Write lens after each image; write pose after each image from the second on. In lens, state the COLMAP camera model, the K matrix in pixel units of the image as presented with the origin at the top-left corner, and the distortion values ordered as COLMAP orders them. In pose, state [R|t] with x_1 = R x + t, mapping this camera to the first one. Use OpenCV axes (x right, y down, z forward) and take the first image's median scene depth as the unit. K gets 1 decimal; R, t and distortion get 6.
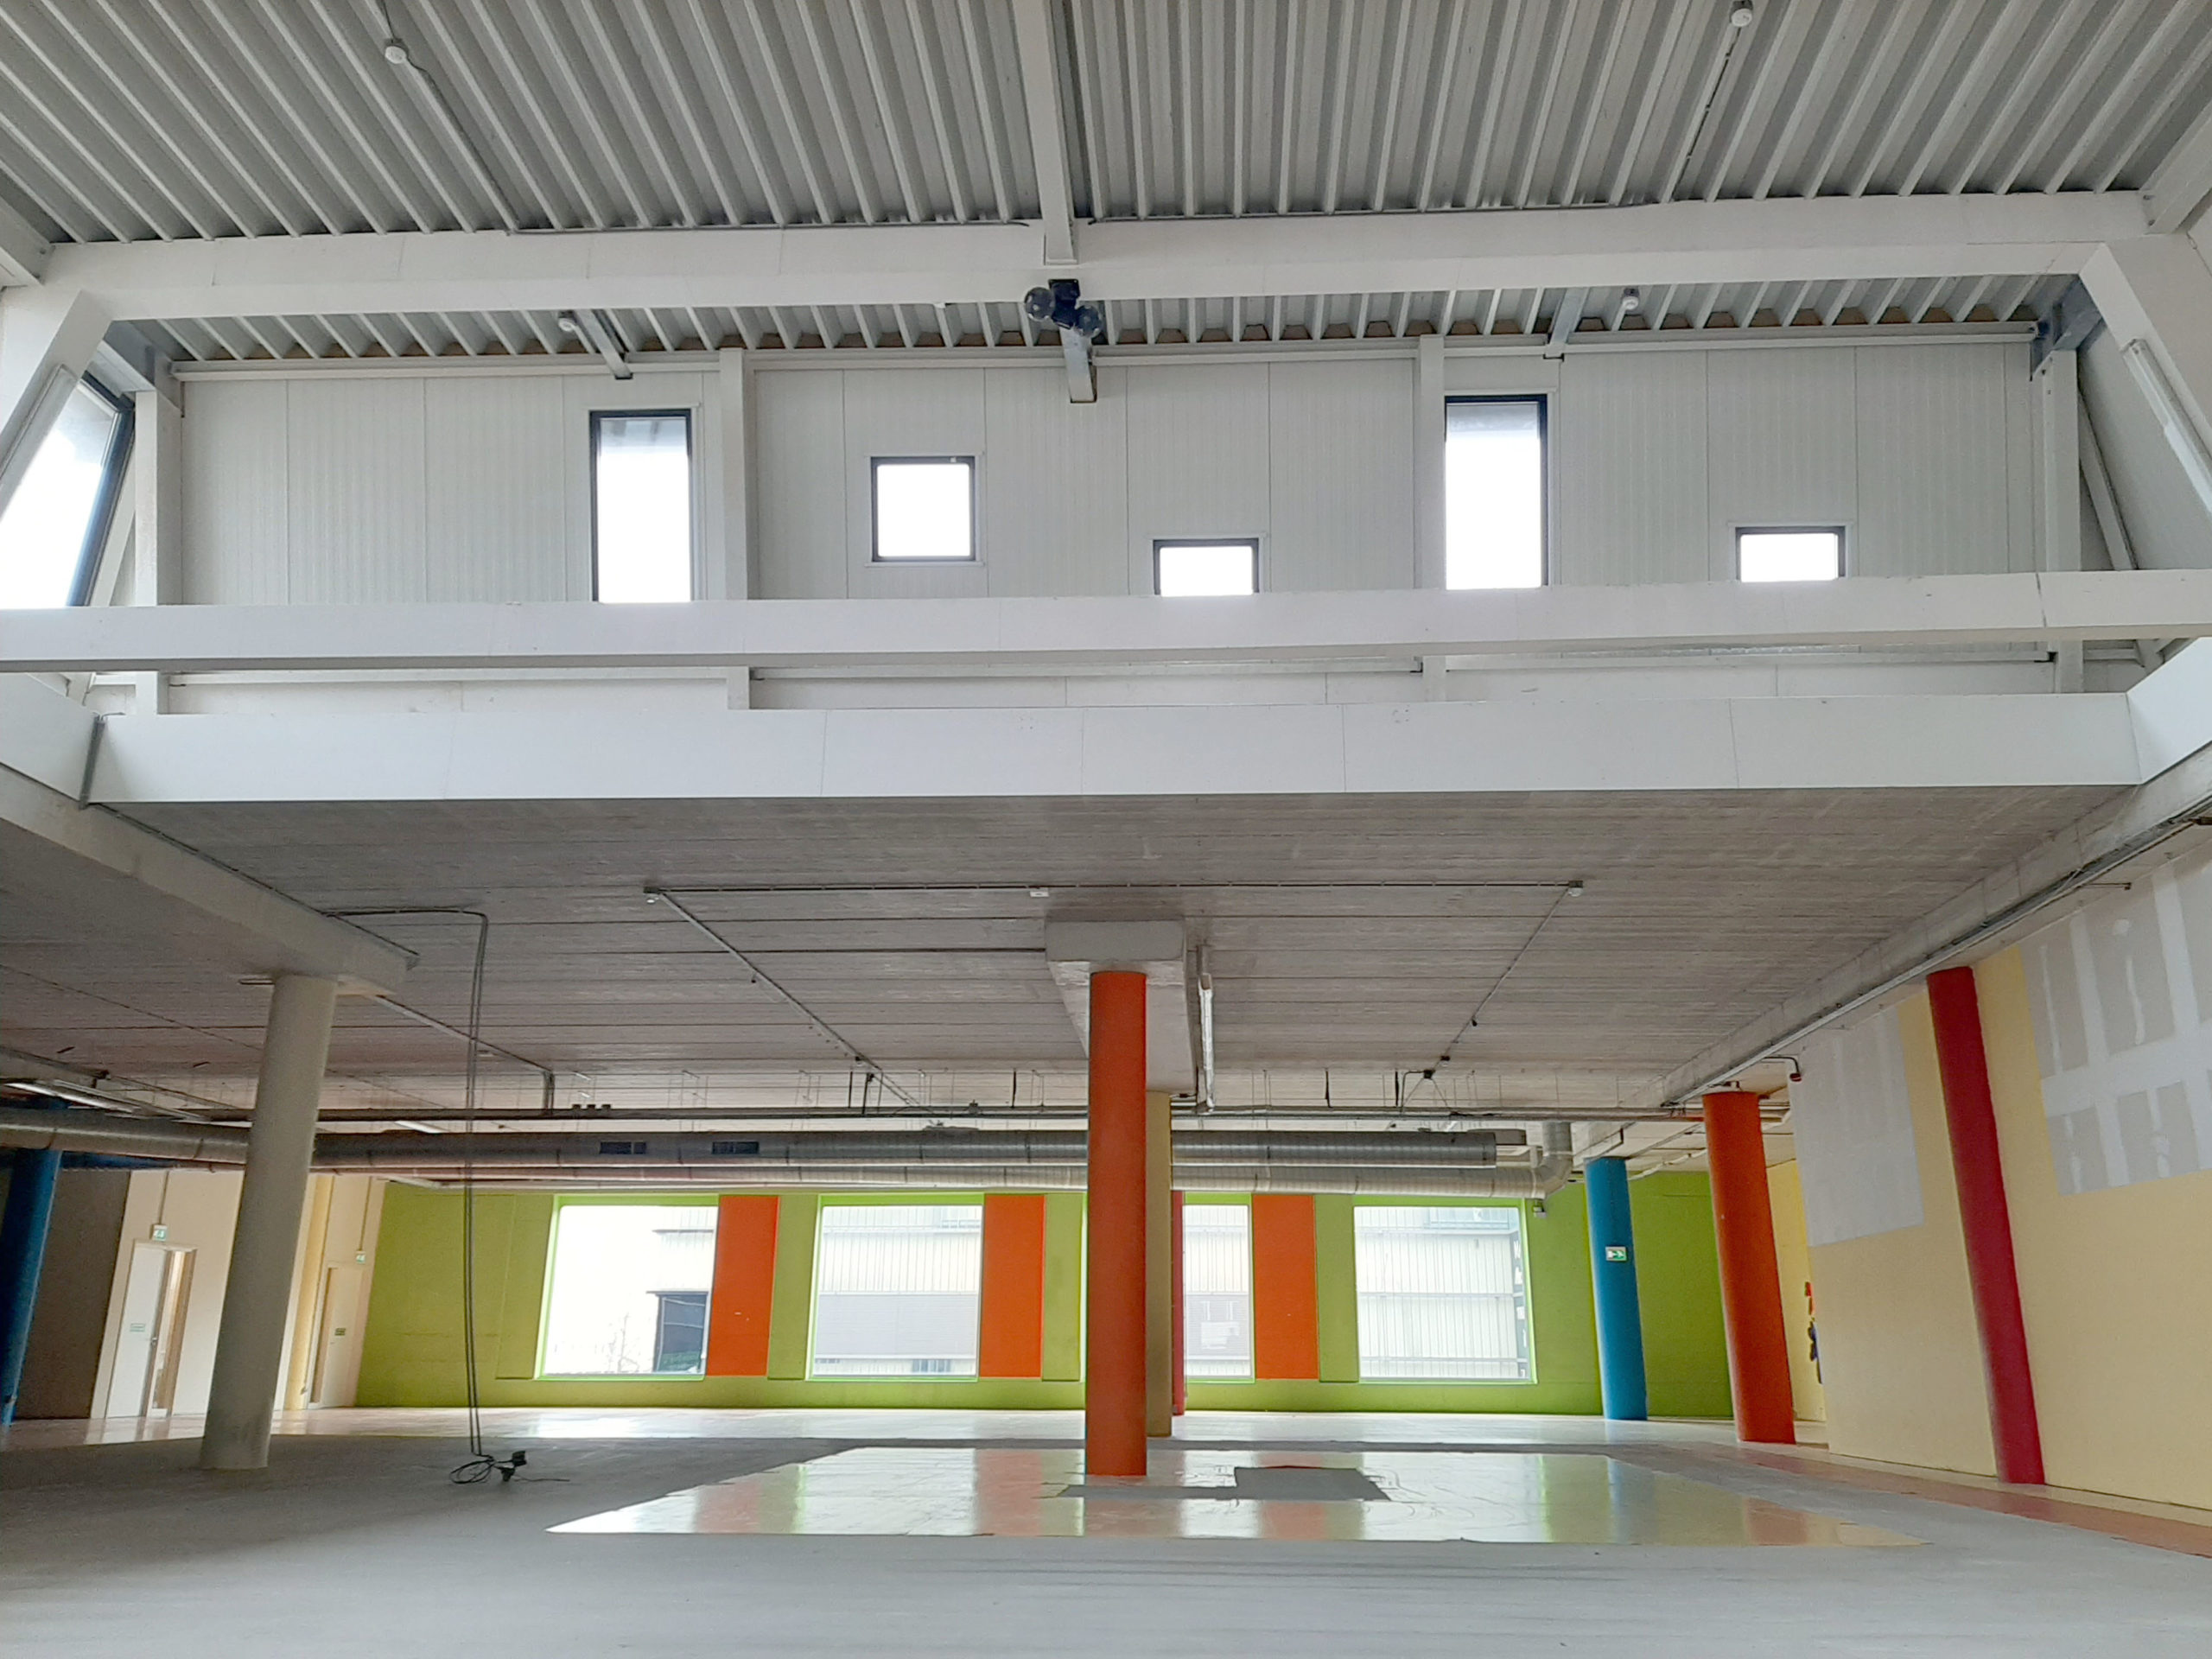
lens RADIAL K [[1785.6, 0, 1106.0], [0, 1785.6, 829.5], [0, 0, 1]] dist [0.084483, -0.143692]
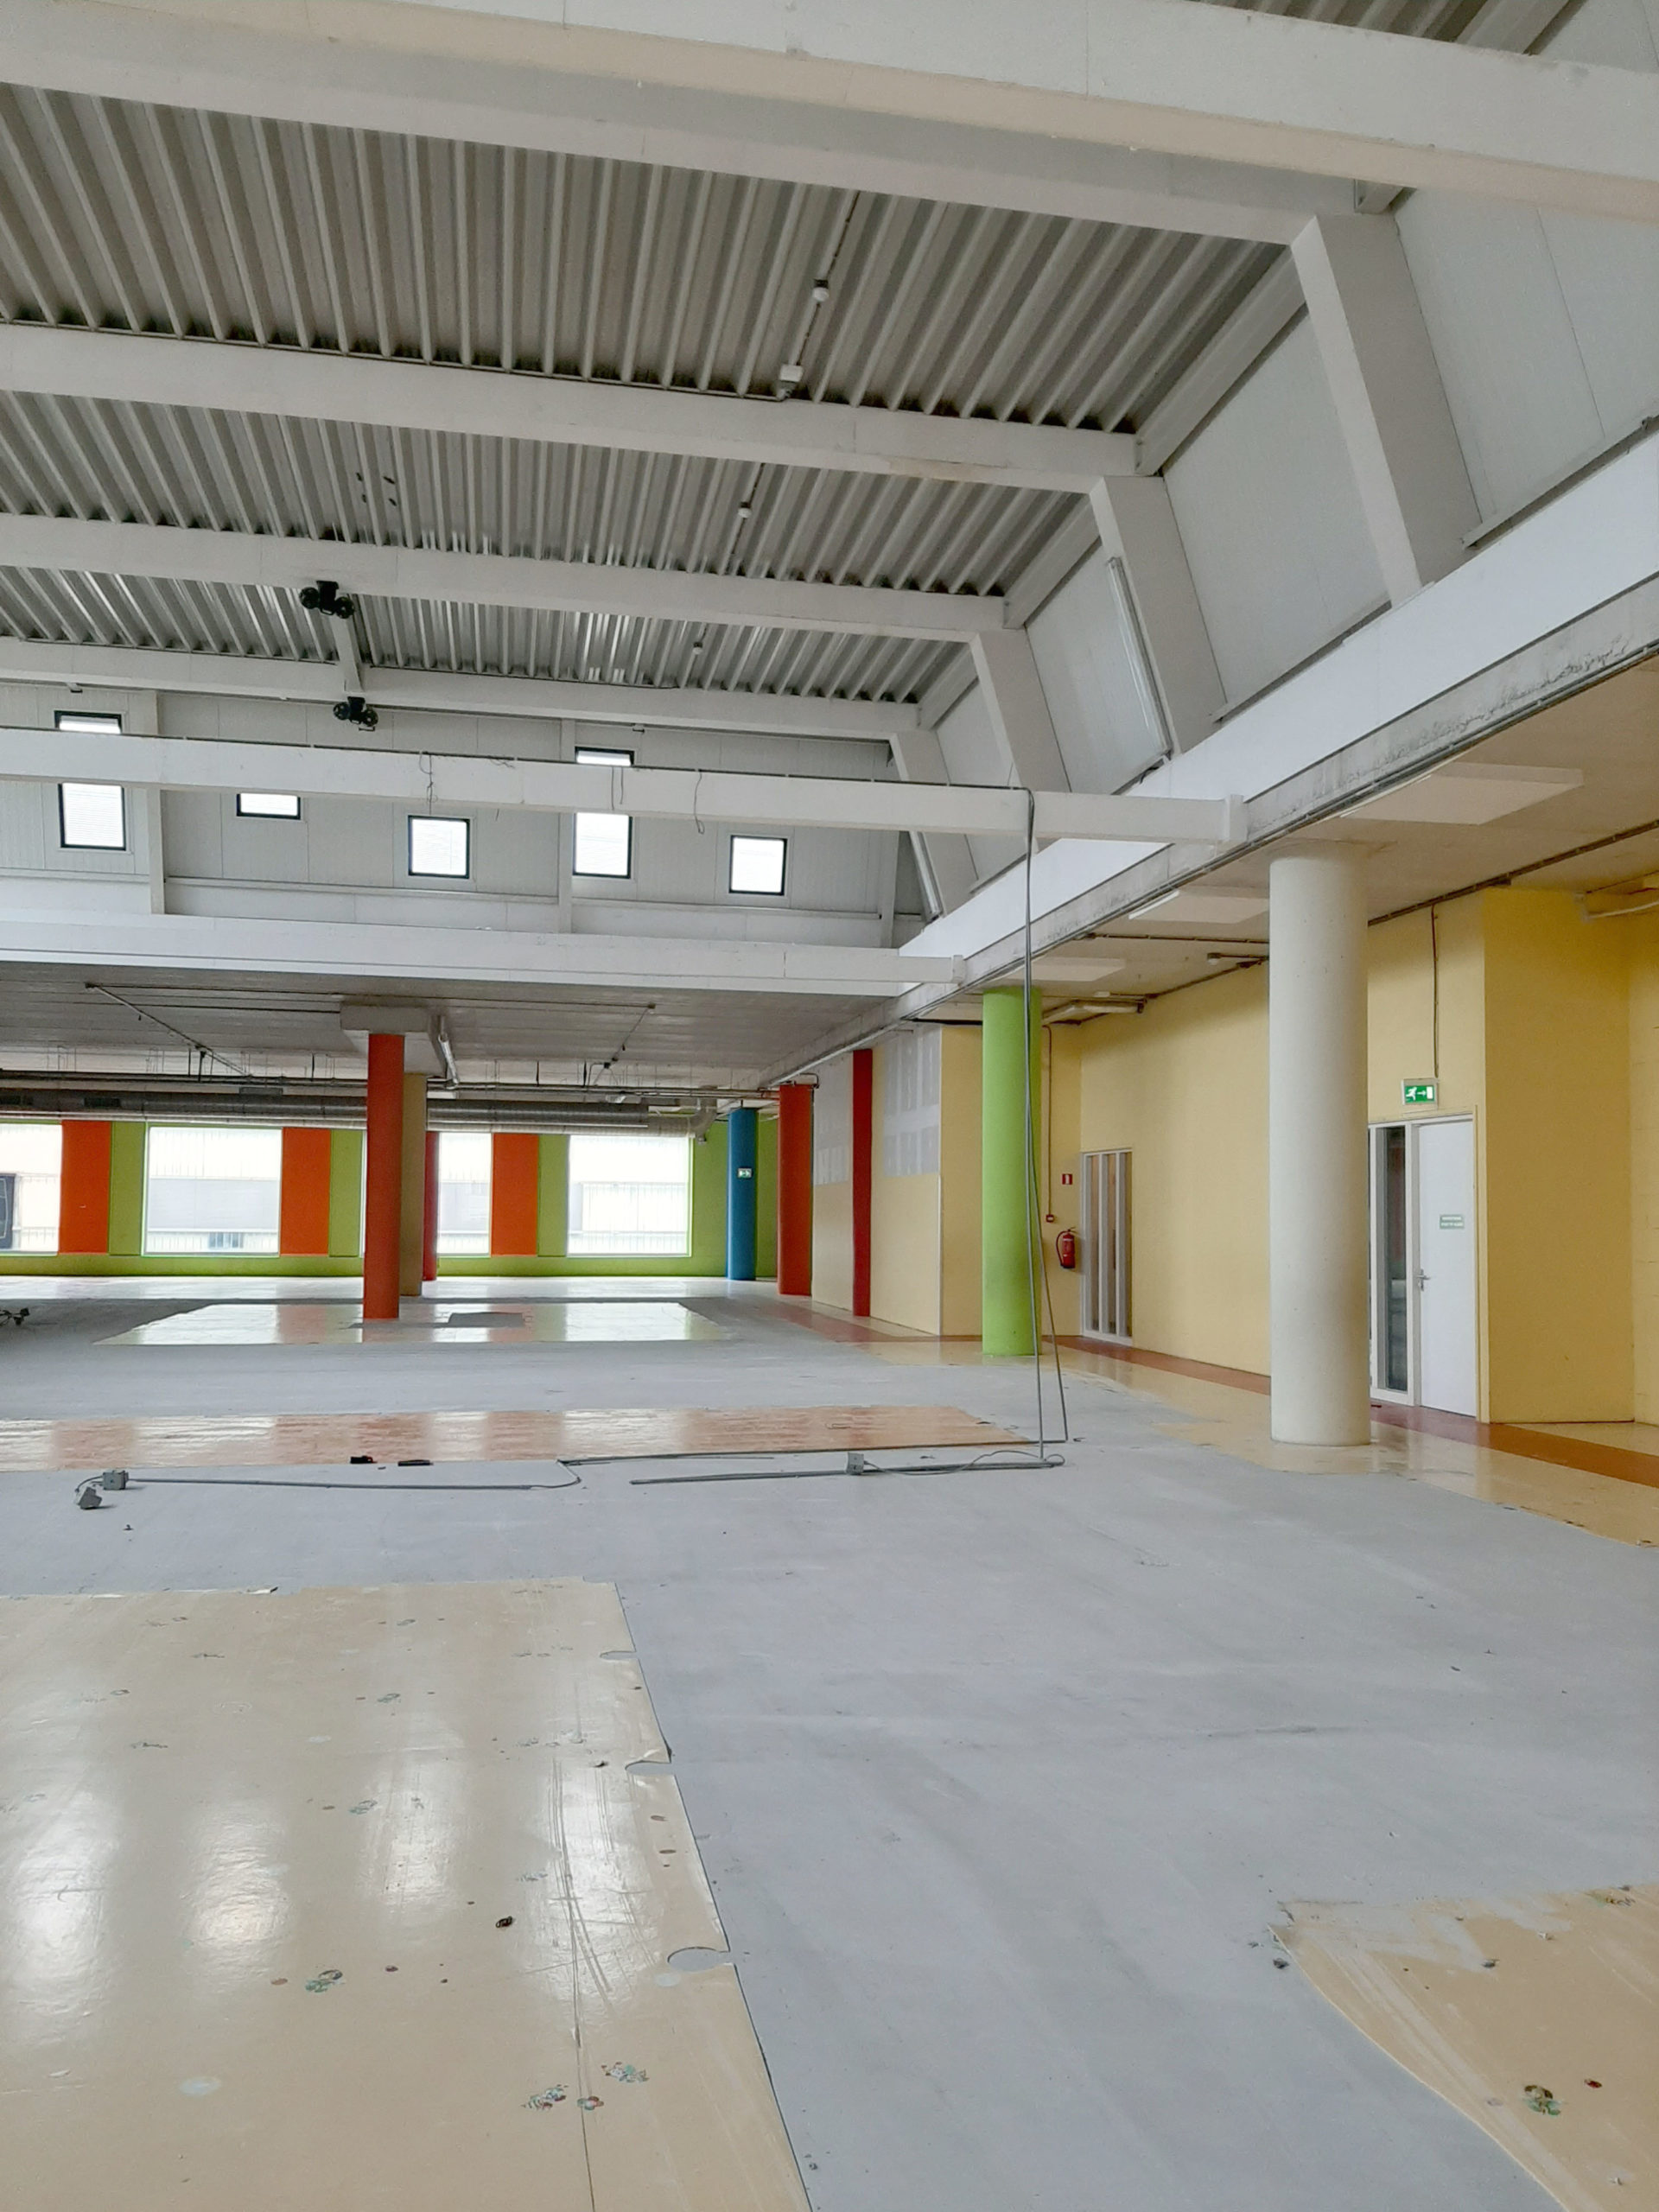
lens RADIAL K [[1785.6, 0, 888.4], [0, 1785.6, 1174.6], [0, 0, 1]] dist [0.084483, -0.143692]
pose [[0.963027, 0.011354, 0.269165, 0.007501], [-0.080851, 0.965238, 0.248554, -0.221817], [-0.256986, -0.261127, 0.930468, -0.633604]]
